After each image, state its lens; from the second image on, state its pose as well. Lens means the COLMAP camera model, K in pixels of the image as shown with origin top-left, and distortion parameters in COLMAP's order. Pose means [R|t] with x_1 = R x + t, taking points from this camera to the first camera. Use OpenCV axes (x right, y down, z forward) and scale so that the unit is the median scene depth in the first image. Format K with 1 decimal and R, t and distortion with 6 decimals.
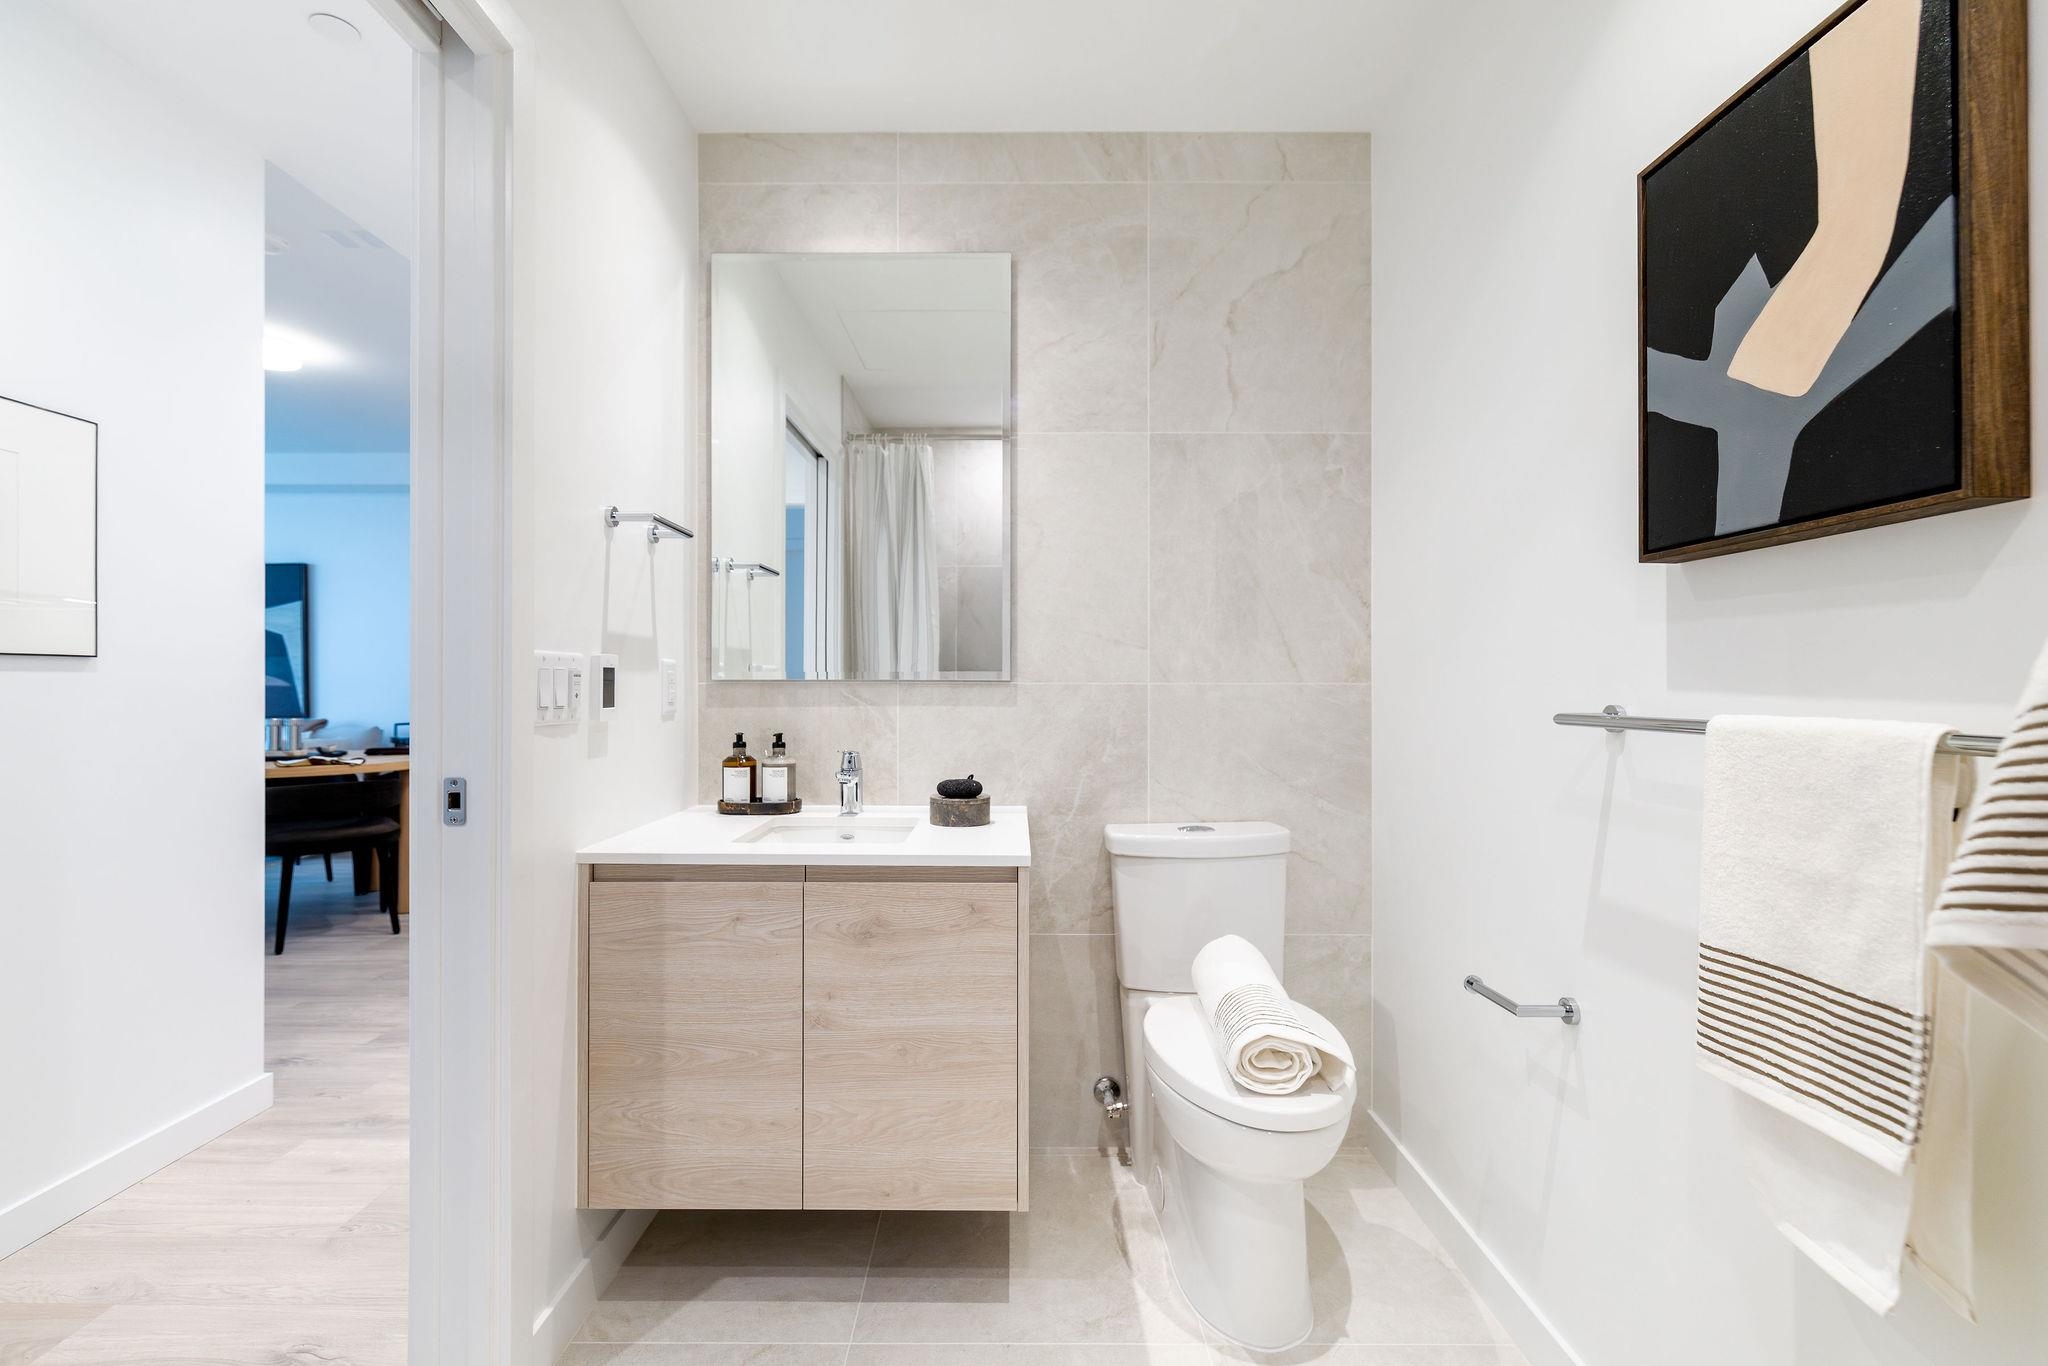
lens RADIAL K [[899.8, 0, 1024.5], [0, 899.8, 688.3], [0, 0, 1]] dist [-0.000392, 0.000317]
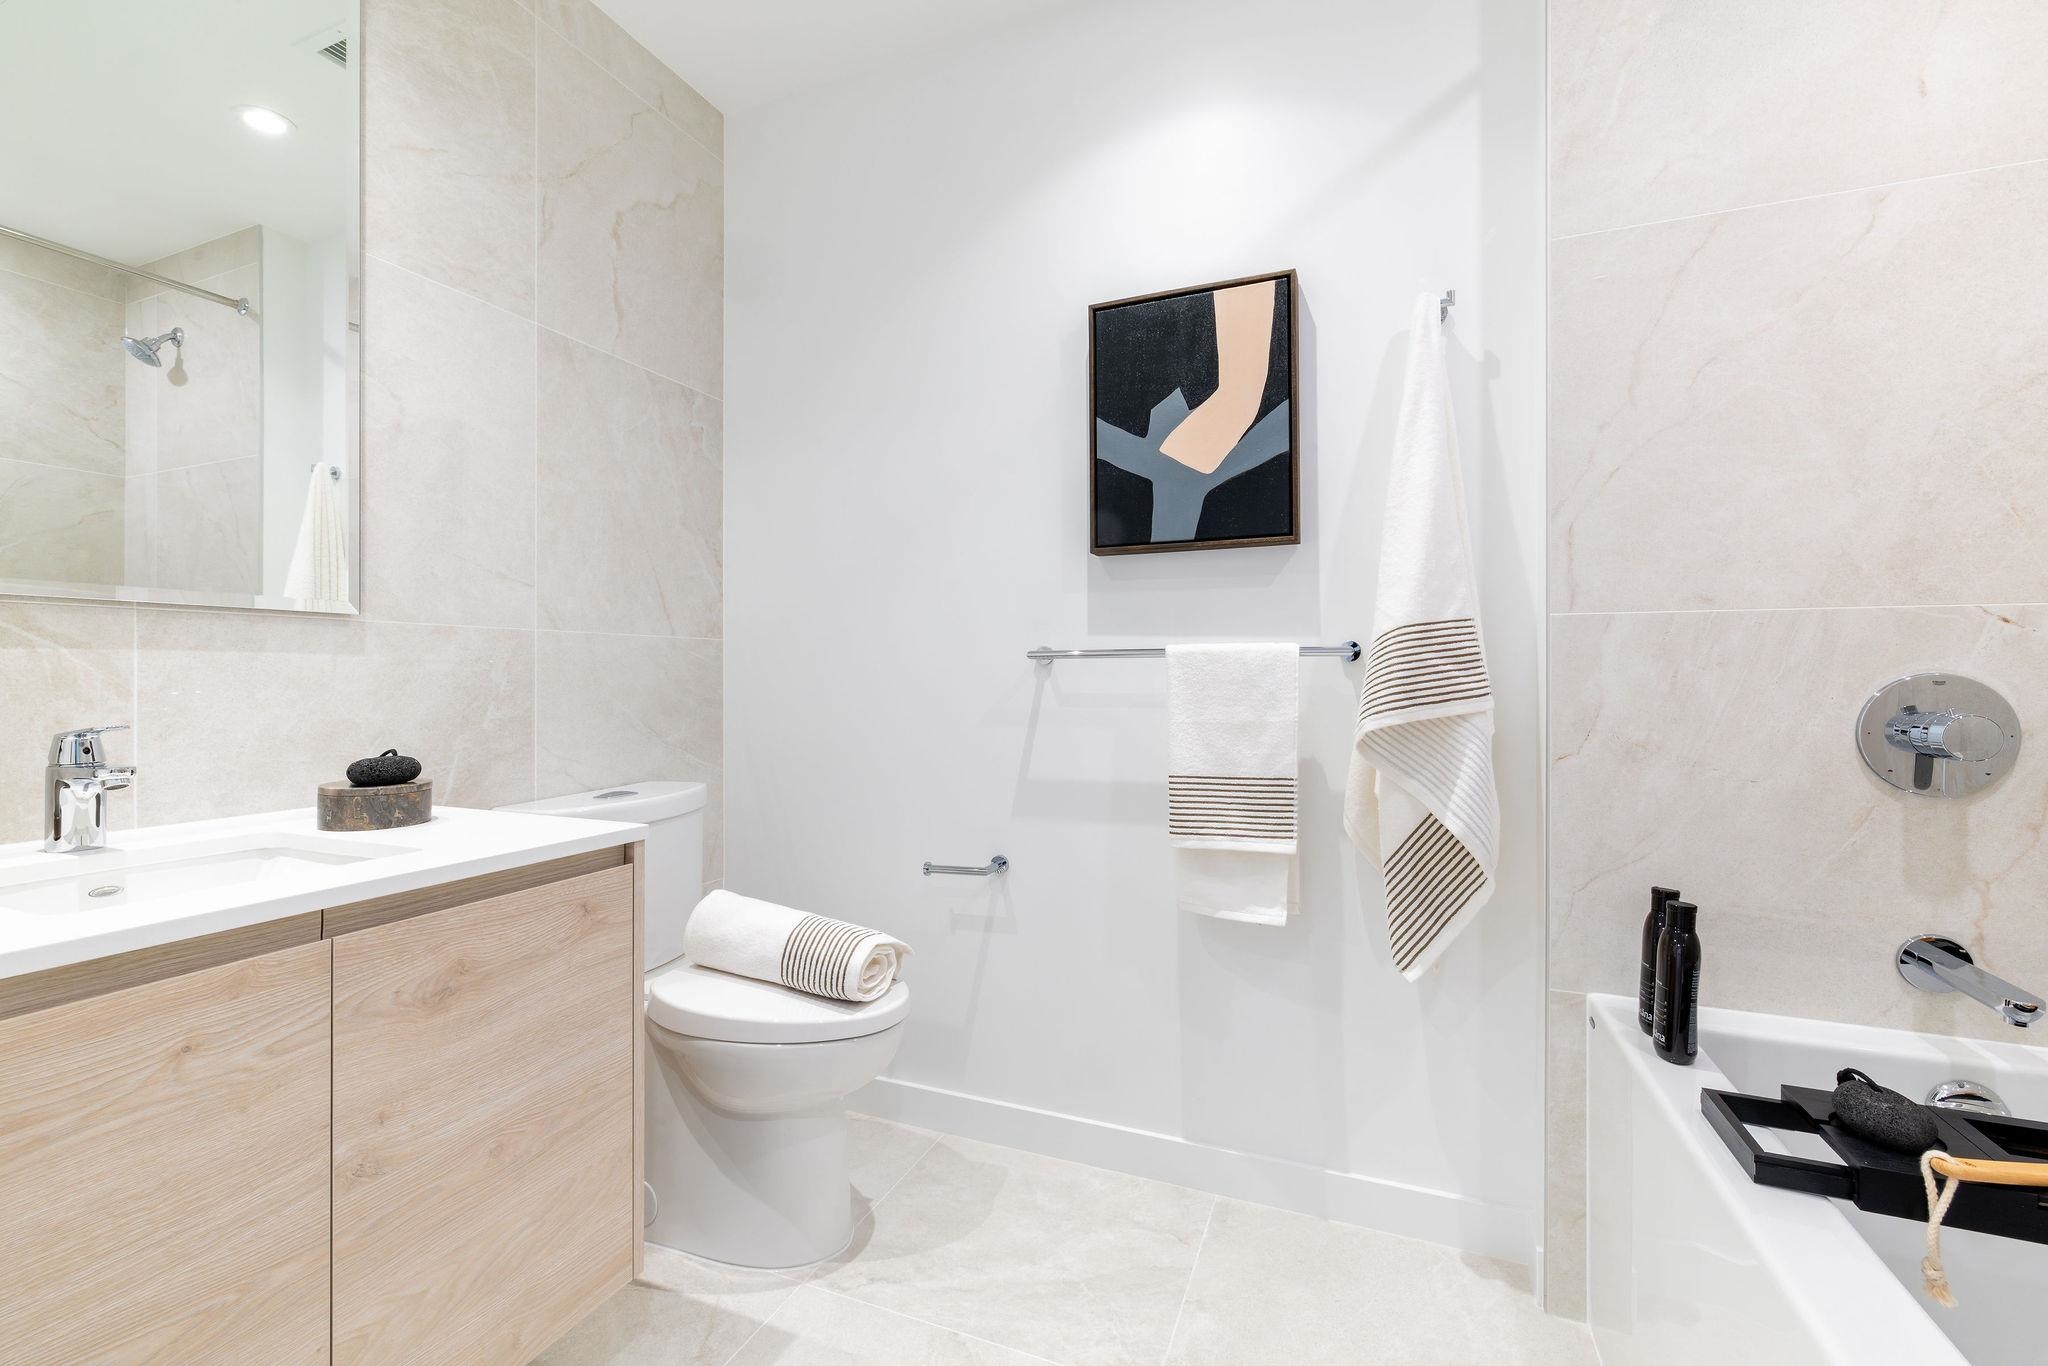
lens RADIAL K [[866.9, 0, 1024.0], [0, 866.9, 683.0], [0, 0, 1]] dist [-0.000143, 0.000221]
pose [[0.388492, -0.011668, 0.921378, -0.572622], [0.008920, 0.999921, 0.008902, 0.055199], [-0.921409, 0.004760, 0.388565, 0.389309]]
